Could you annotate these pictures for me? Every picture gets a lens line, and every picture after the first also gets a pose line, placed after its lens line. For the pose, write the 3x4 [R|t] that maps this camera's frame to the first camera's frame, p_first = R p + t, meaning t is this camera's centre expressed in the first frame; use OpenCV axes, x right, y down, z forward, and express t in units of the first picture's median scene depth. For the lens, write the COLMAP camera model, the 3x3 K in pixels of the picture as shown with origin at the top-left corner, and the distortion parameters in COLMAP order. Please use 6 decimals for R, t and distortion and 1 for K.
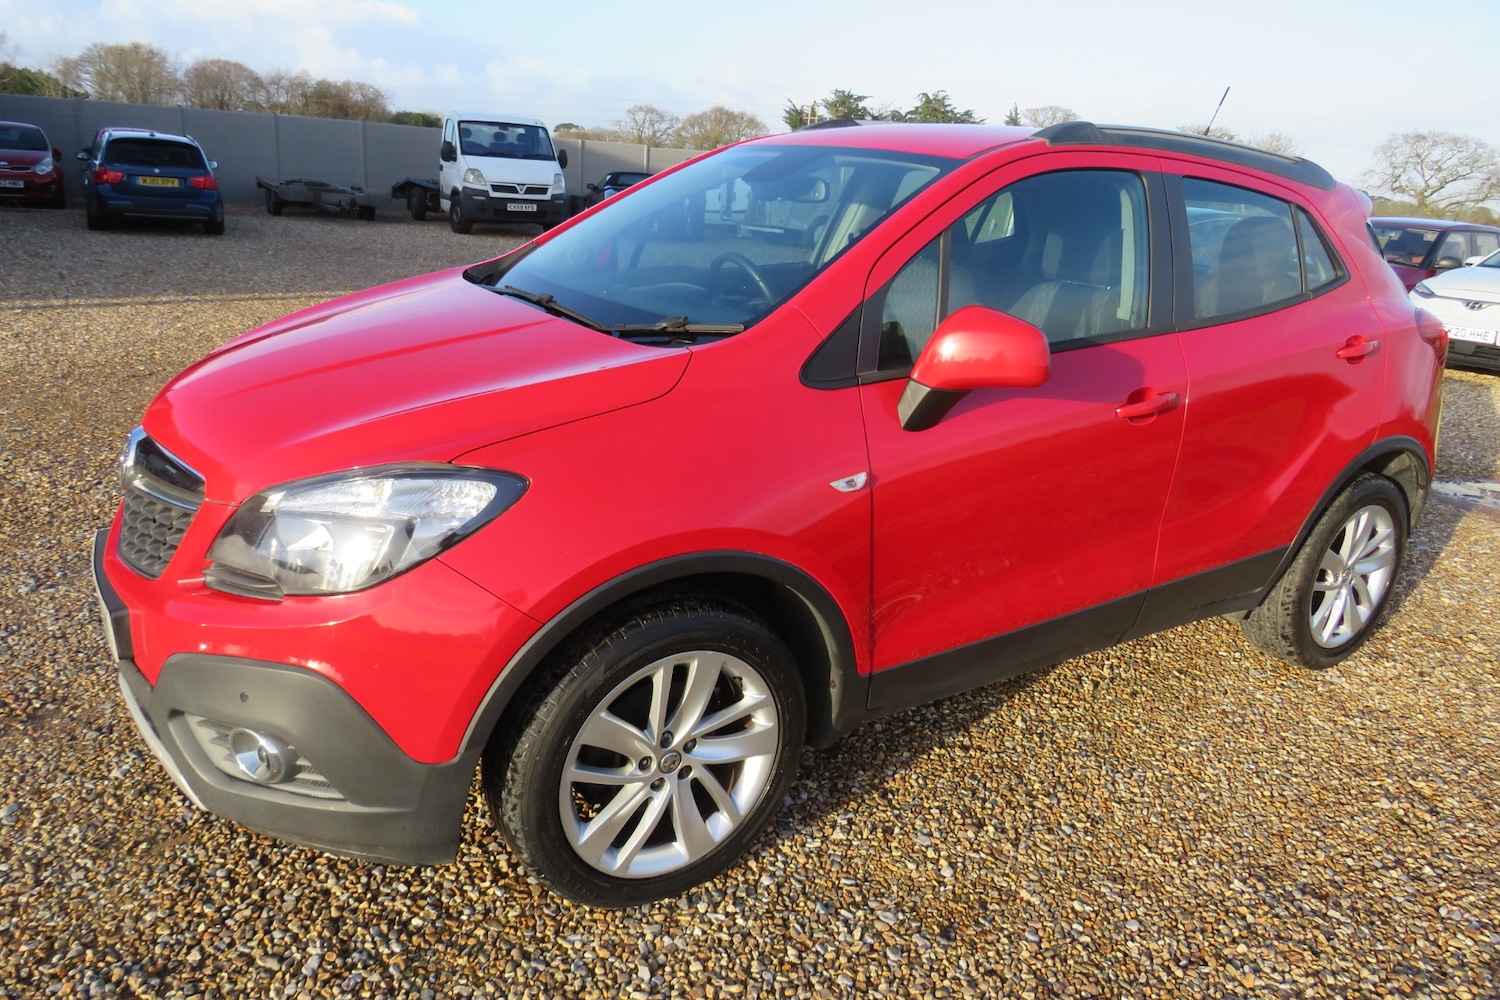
lens RADIAL K [[1089.9, 0, 750.4], [0, 1089.9, 509.9], [0, 0, 1]] dist [-0.026904, 0.006035]
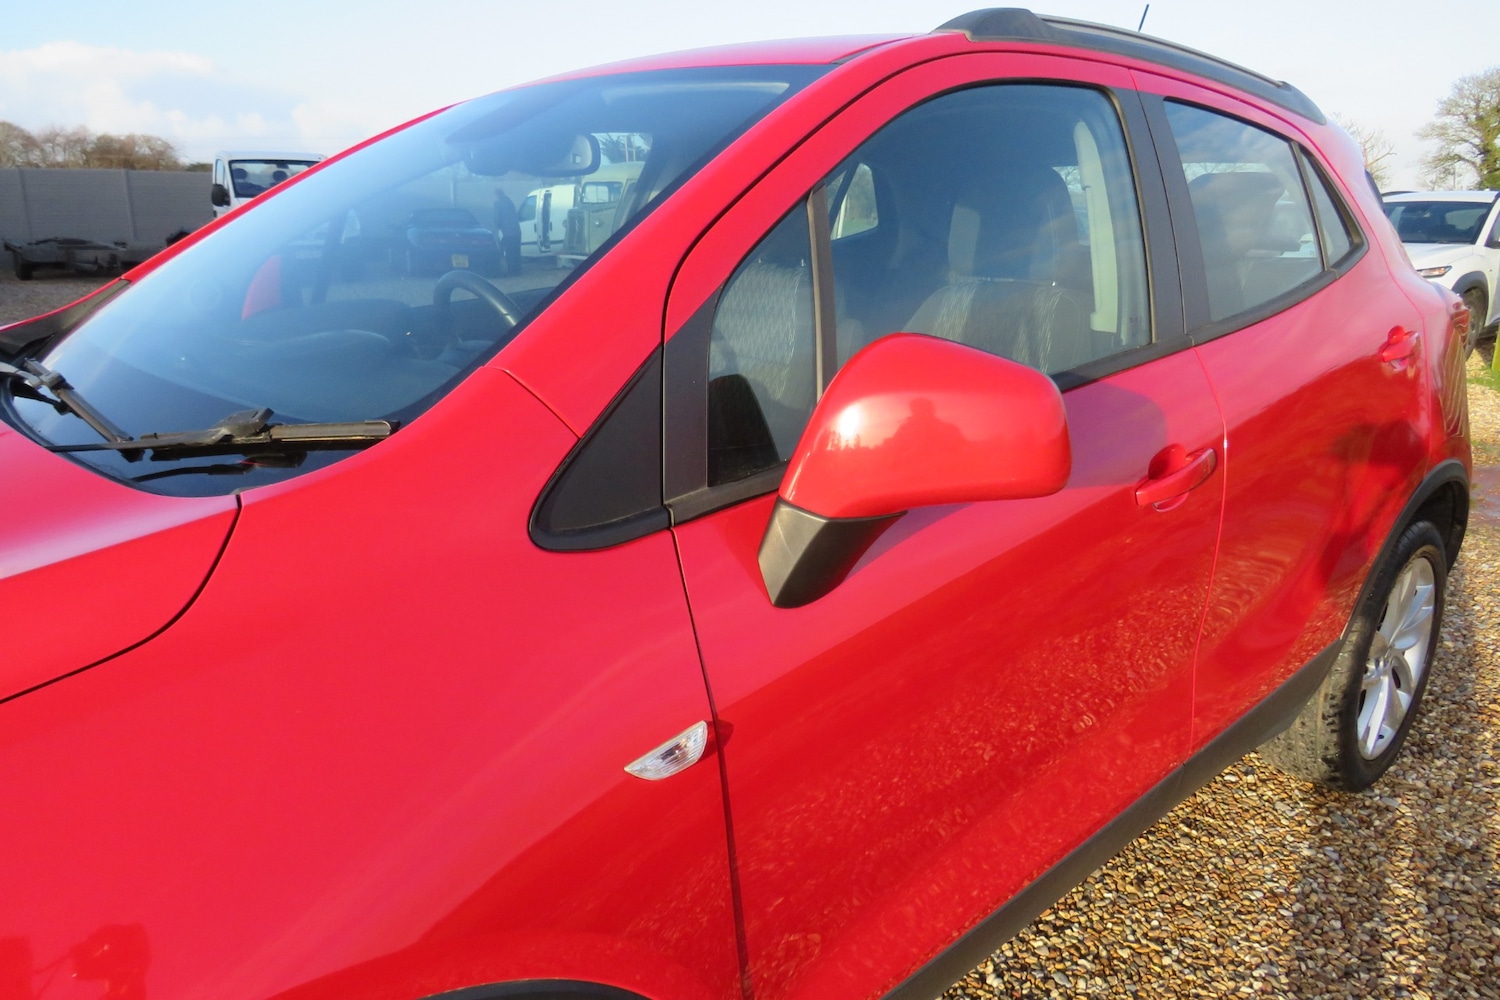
lens RADIAL K [[1089.9, 0, 750.4], [0, 1089.9, 509.9], [0, 0, 1]] dist [-0.026904, 0.006035]
pose [[0.986067, -0.098786, 0.133838, 0.050795], [0.101764, 0.994687, -0.015576, -0.078342], [-0.131588, 0.028979, 0.990881, 0.383471]]
